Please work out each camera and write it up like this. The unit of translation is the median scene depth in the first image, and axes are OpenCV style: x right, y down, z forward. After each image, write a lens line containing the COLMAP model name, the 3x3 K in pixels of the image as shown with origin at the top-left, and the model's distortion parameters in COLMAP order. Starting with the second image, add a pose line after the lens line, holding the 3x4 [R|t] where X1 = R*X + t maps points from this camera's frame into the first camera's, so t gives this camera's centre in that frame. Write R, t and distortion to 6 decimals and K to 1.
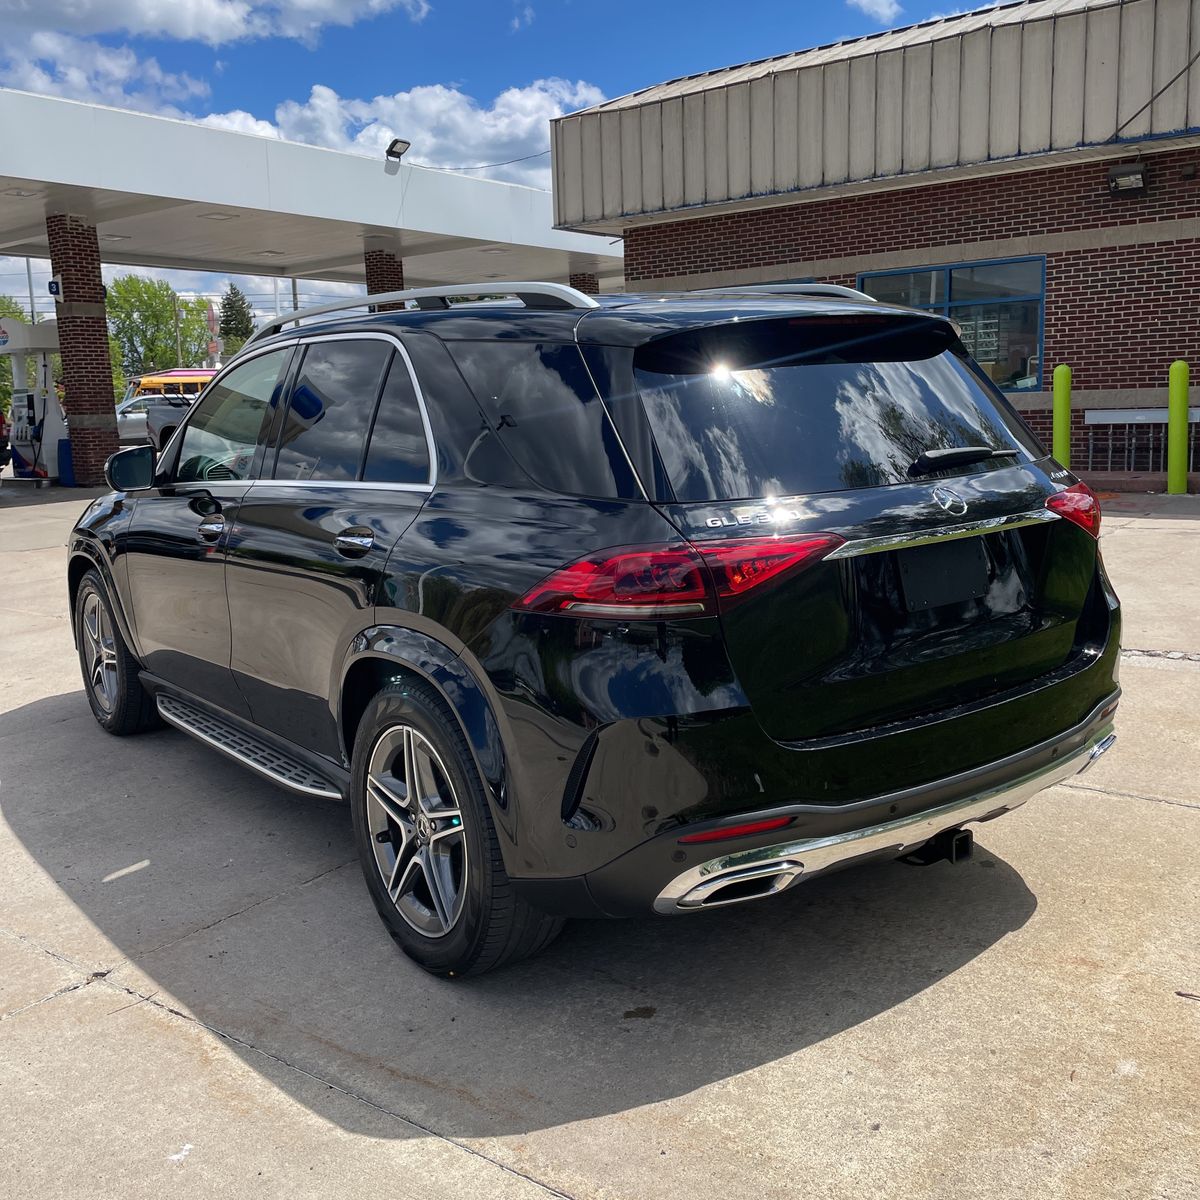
lens RADIAL K [[1216.3, 0, 578.7], [0, 1216.3, 604.7], [0, 0, 1]] dist [0.076909, -0.088388]
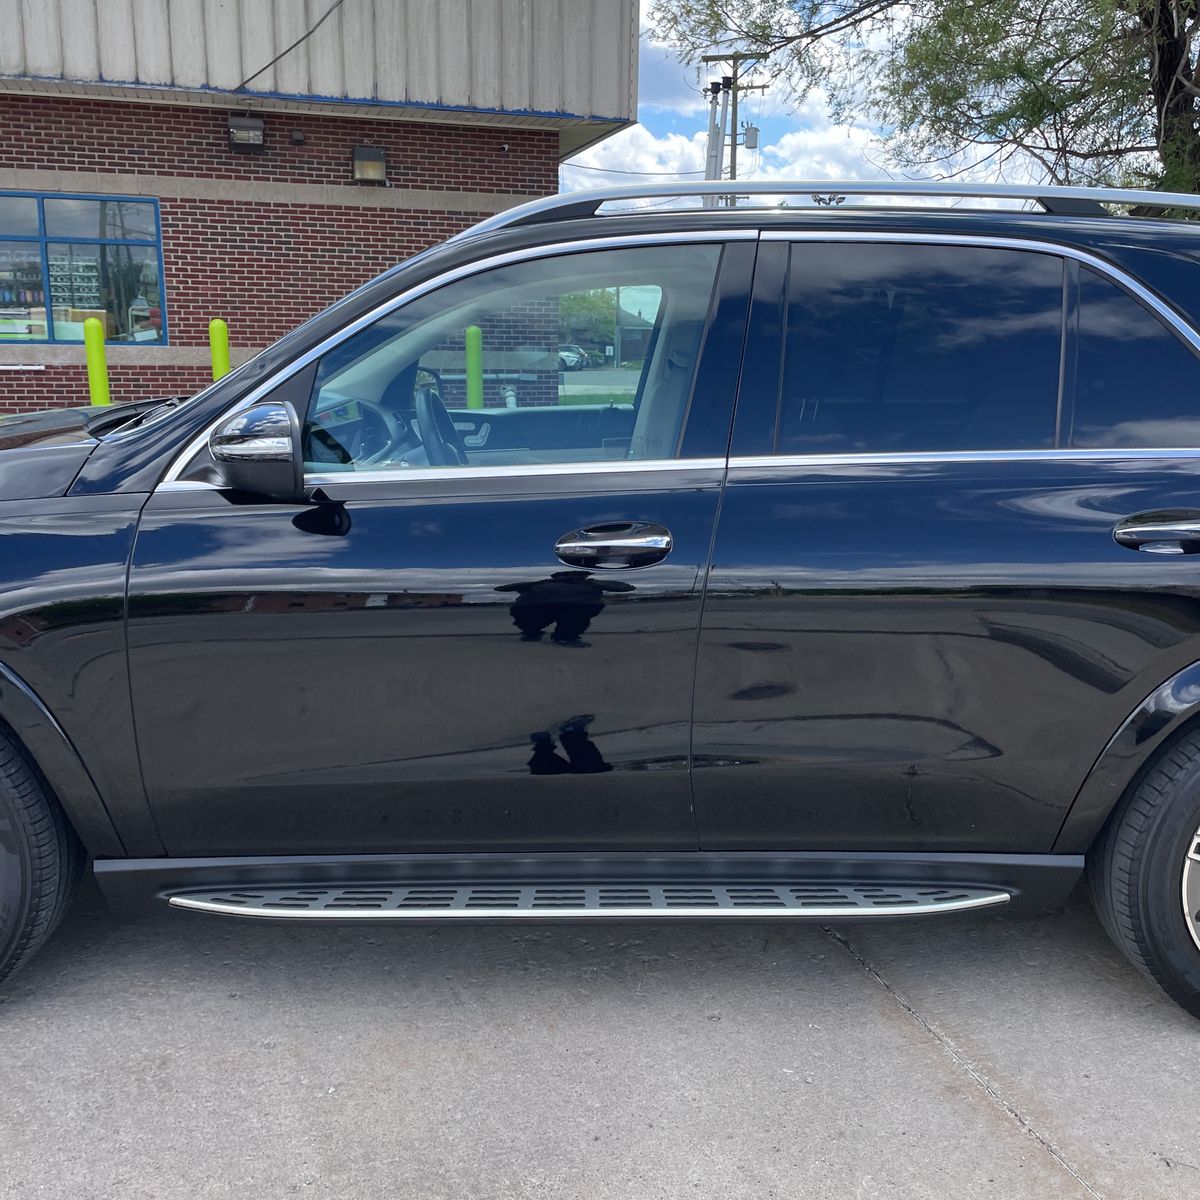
lens RADIAL K [[1221.9, 0, 600.0], [0, 1221.9, 600.0], [0, 0, 1]] dist [0.074054, -0.103322]
pose [[0.572675, -0.127722, 0.809772, -0.242830], [0.104845, 0.991088, 0.082174, -0.026465], [-0.813050, 0.037842, 0.580962, 0.211048]]
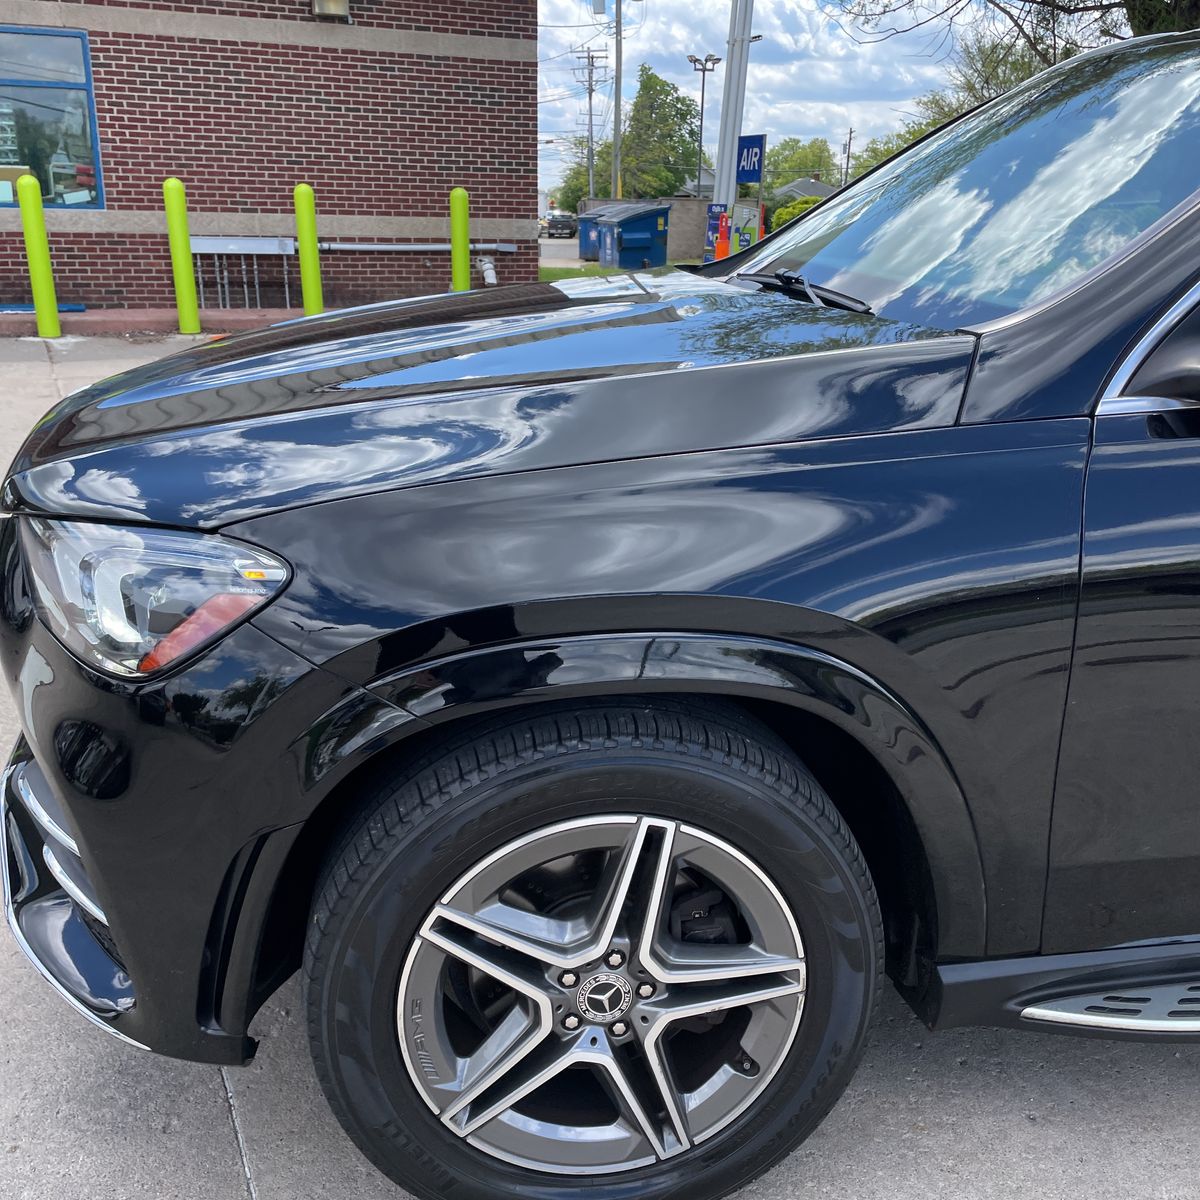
lens RADIAL K [[1220.0, 0, 596.8], [0, 1220.0, 606.7], [0, 0, 1]] dist [0.073925, -0.091823]
pose [[0.463471, -0.228282, 0.856202, -0.255964], [0.115803, 0.973563, 0.196887, -0.044839], [-0.878512, 0.007899, 0.477654, 0.355574]]
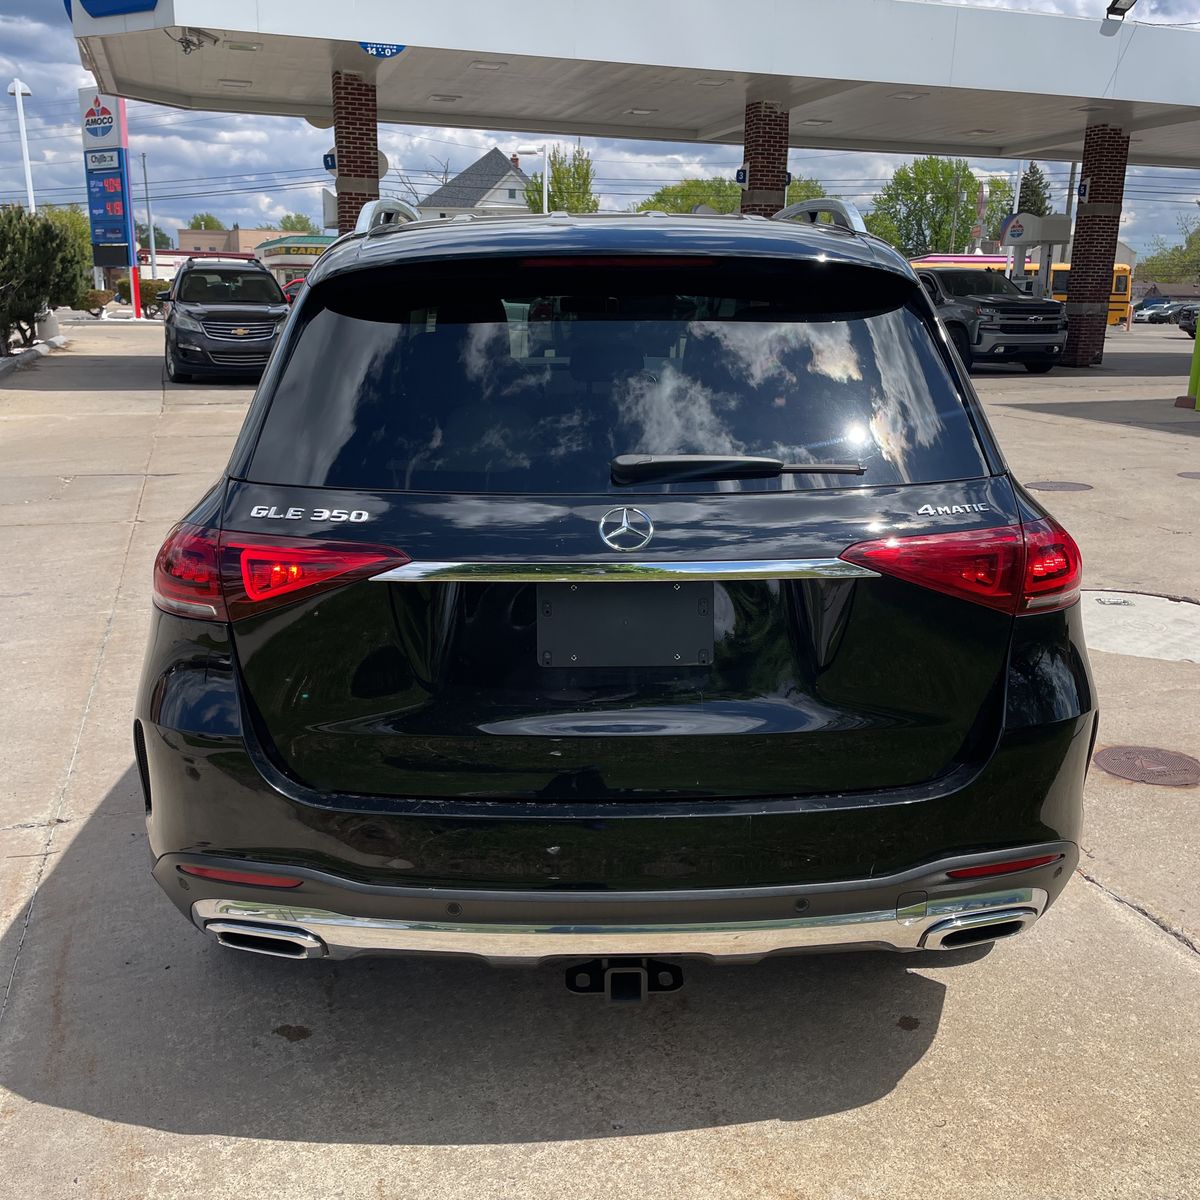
lens RADIAL K [[1220.0, 0, 596.8], [0, 1220.0, 606.7], [0, 0, 1]] dist [0.073925, -0.091823]
pose [[0.815914, 0.187968, -0.546766, 0.146701], [-0.137676, 0.981639, 0.132021, -0.027762], [0.561543, -0.032441, 0.826811, 0.083645]]
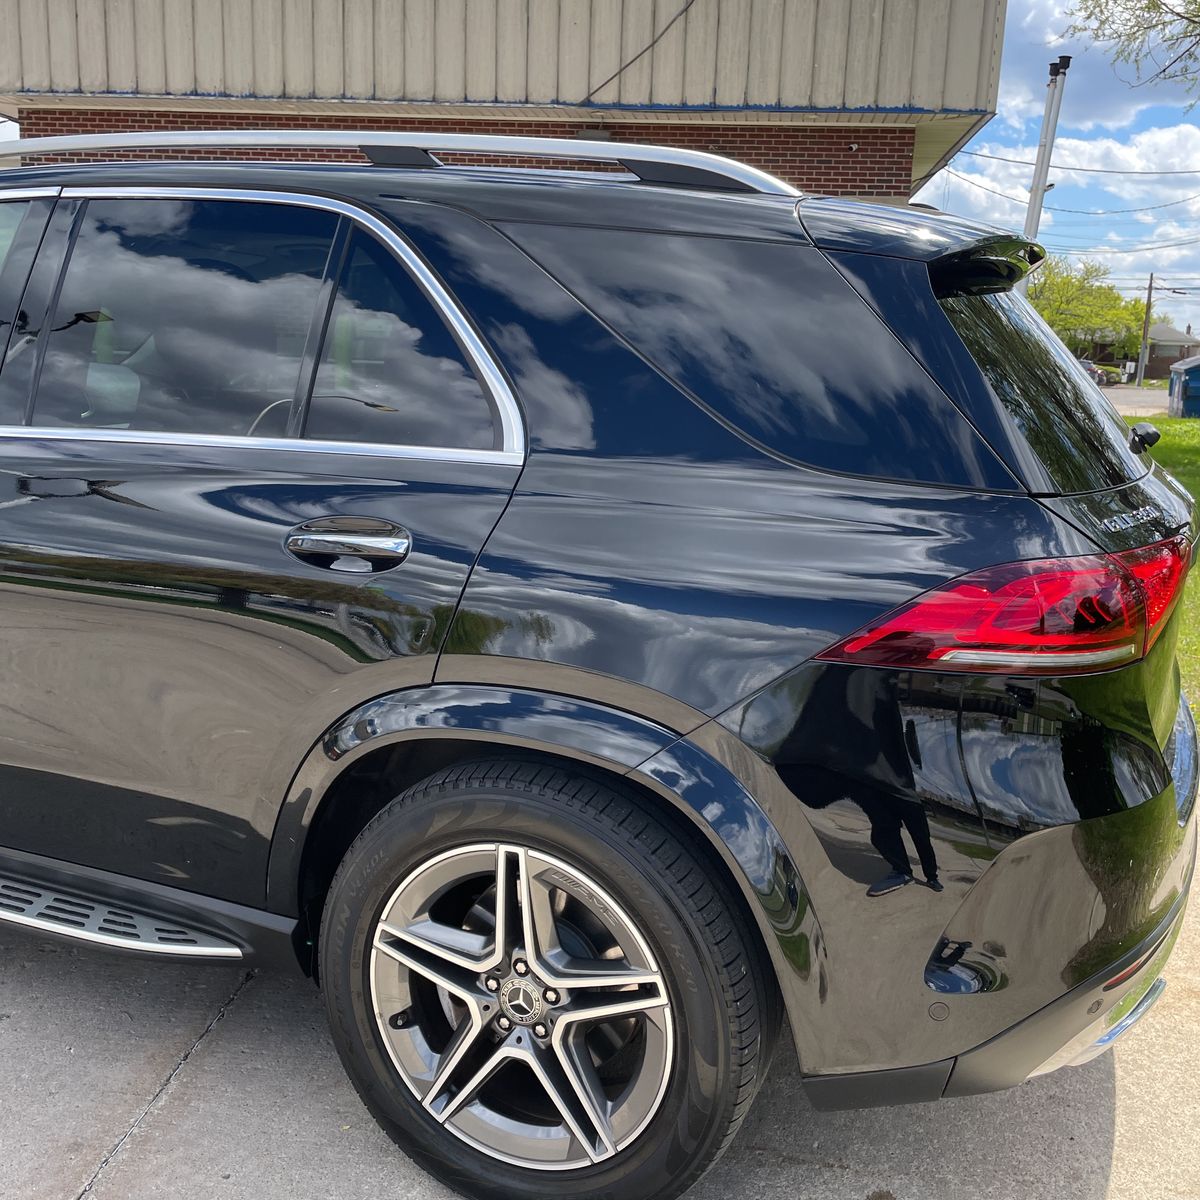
lens RADIAL K [[1219.4, 0, 617.9], [0, 1219.4, 595.4], [0, 0, 1]] dist [0.084845, -0.116995]
pose [[0.850129, -0.041107, 0.524967, -0.096055], [0.021329, 0.998818, 0.043671, -0.012174], [-0.526142, -0.025928, 0.850002, 0.103943]]
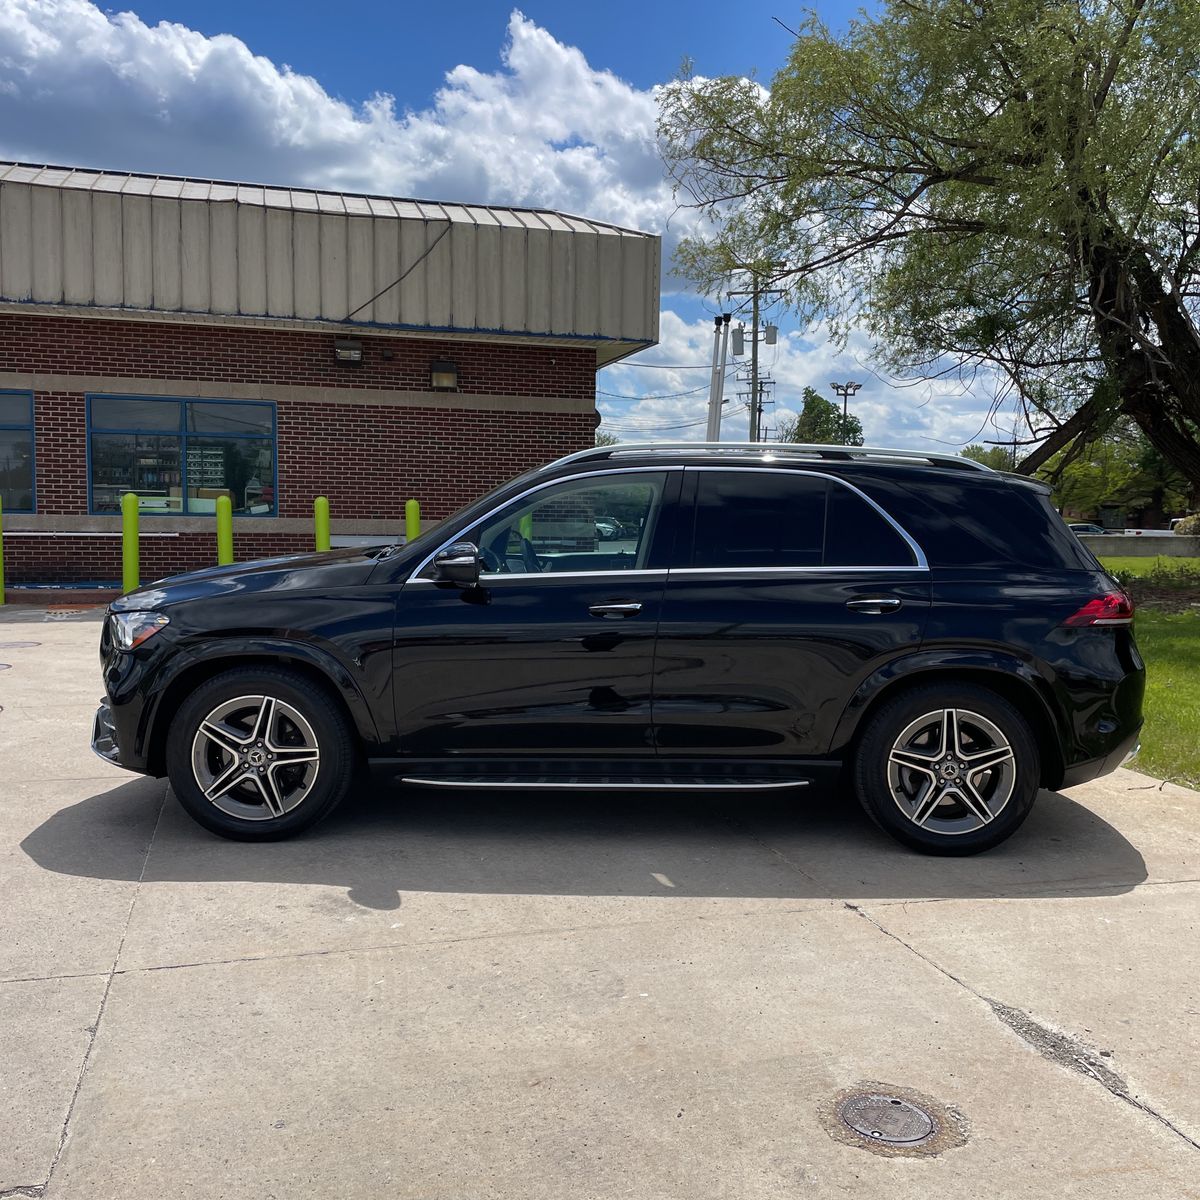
lens RADIAL K [[1220.5, 0, 618.8], [0, 1220.5, 617.0], [0, 0, 1]] dist [0.095370, -0.177440]
pose [[0.584172, -0.024256, 0.811267, -0.411336], [0.099679, 0.994131, -0.042052, -0.000014], [-0.805486, 0.105432, 0.583161, 0.085273]]
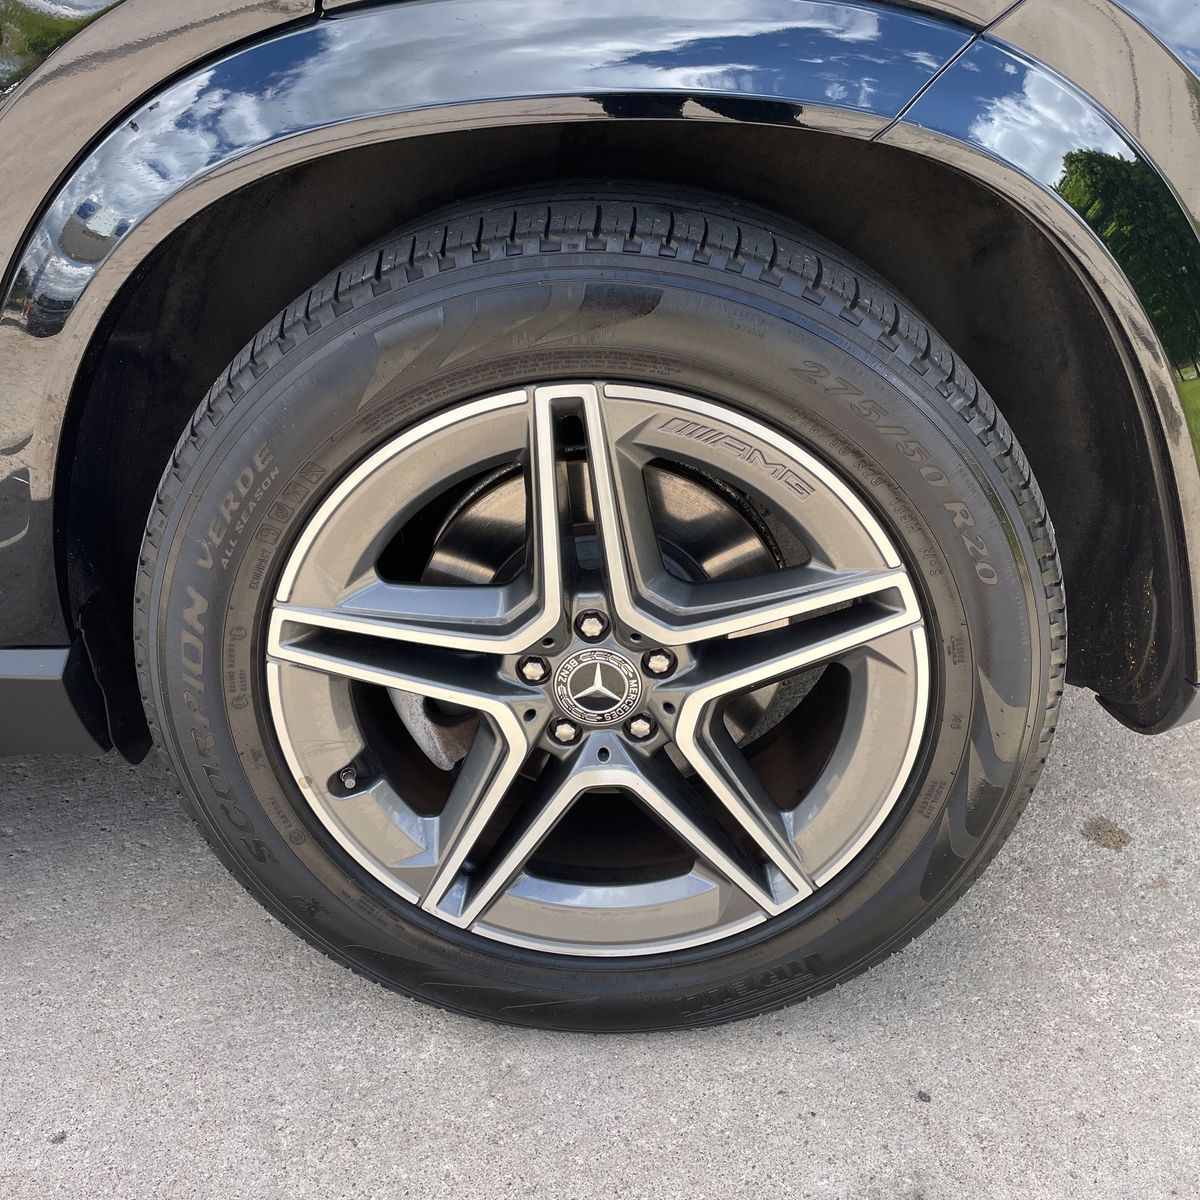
lens RADIAL K [[1219.4, 0, 617.9], [0, 1219.4, 595.4], [0, 0, 1]] dist [0.084845, -0.116995]
pose [[0.605420, -0.344221, 0.717620, -0.082677], [0.135602, 0.933067, 0.333164, 0.012076], [-0.784269, -0.104394, 0.611575, 0.187462]]
